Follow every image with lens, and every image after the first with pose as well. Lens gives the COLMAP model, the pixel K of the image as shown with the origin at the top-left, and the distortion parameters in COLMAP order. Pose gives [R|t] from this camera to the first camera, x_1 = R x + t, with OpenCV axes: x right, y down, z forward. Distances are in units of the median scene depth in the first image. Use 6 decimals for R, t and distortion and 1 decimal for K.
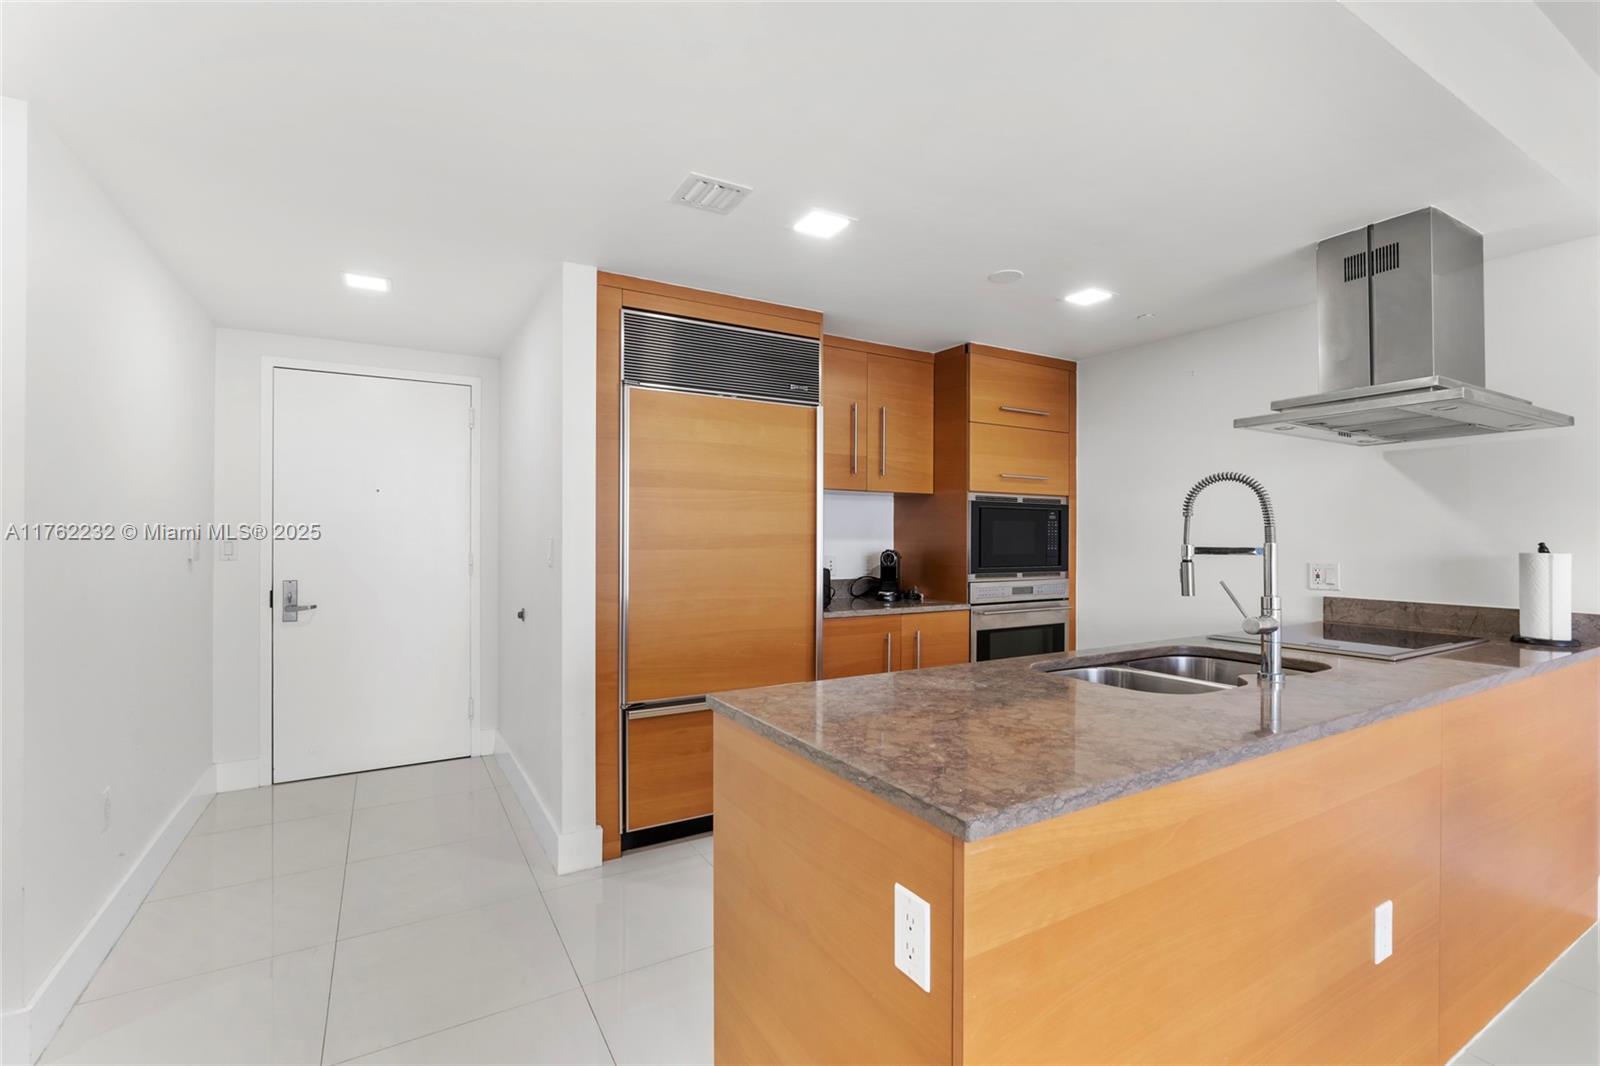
lens RADIAL K [[708.4, 0, 792.5], [0, 708.4, 531.0], [0, 0, 1]] dist [-0.006012, 0.000495]
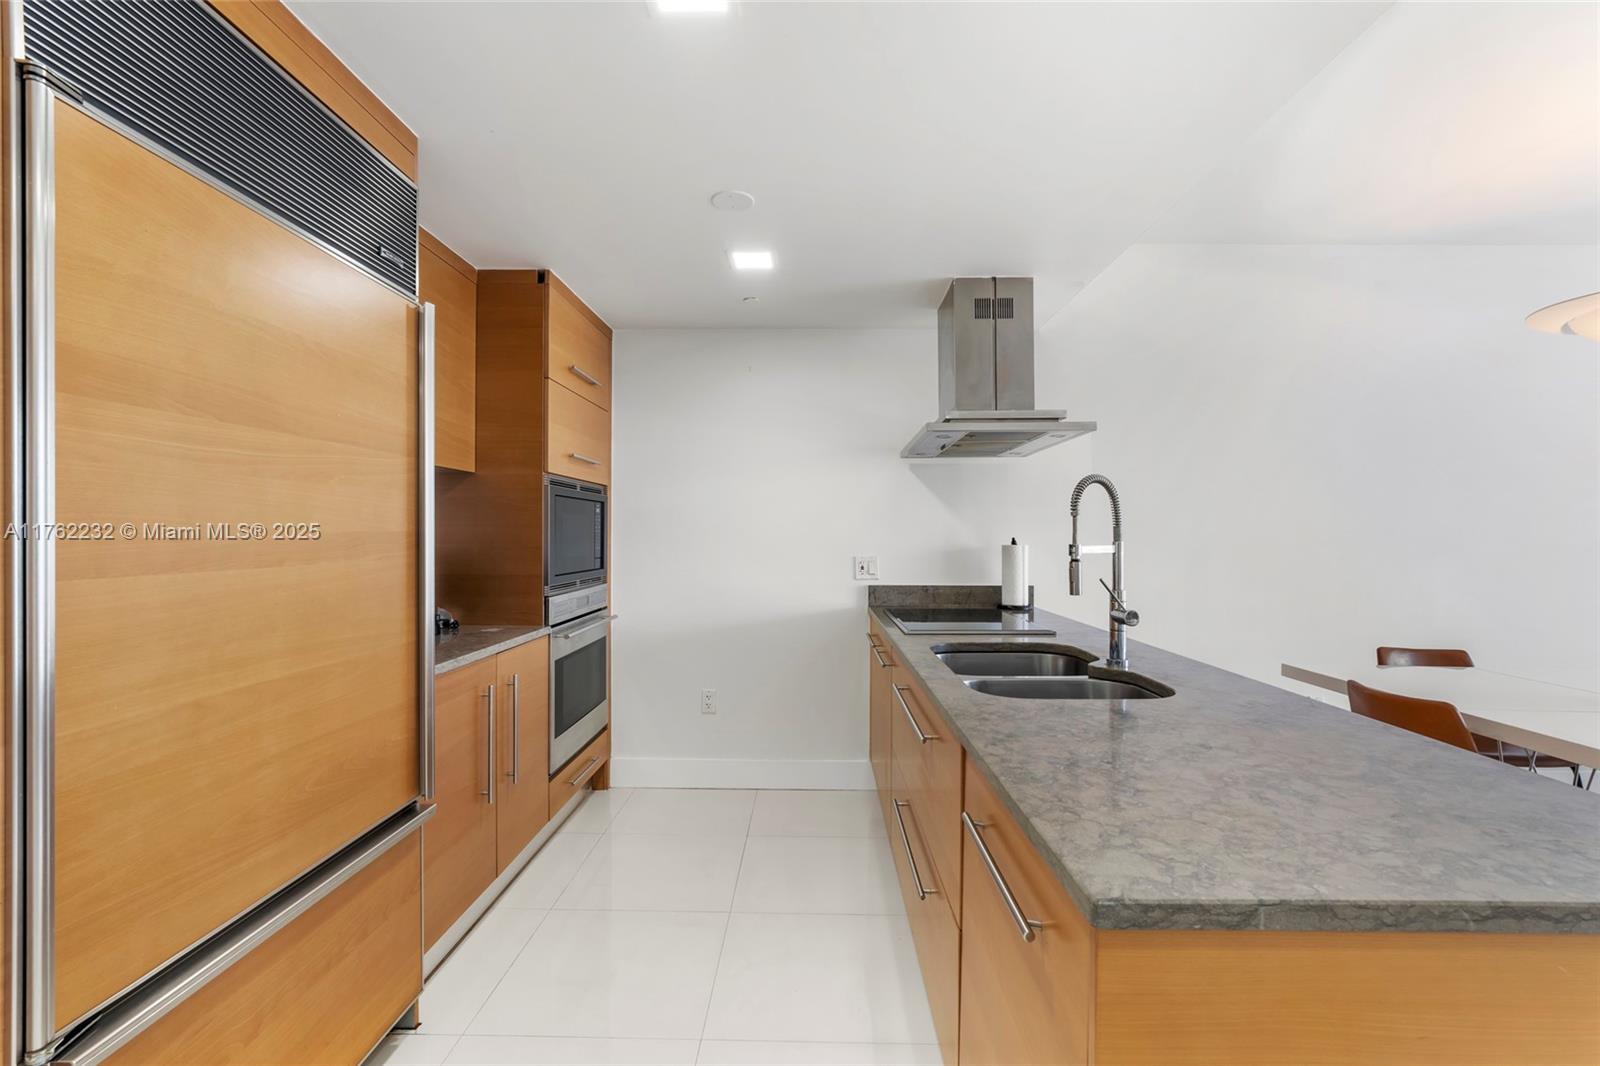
lens RADIAL K [[719.5, 0, 802.1], [0, 719.5, 530.9], [0, 0, 1]] dist [-0.001057, 0.000189]
pose [[0.518399, -0.000236, 0.855139, -0.253914], [-0.006158, 0.999973, 0.004009, -0.000510], [-0.855117, -0.007344, 0.518383, 0.390780]]
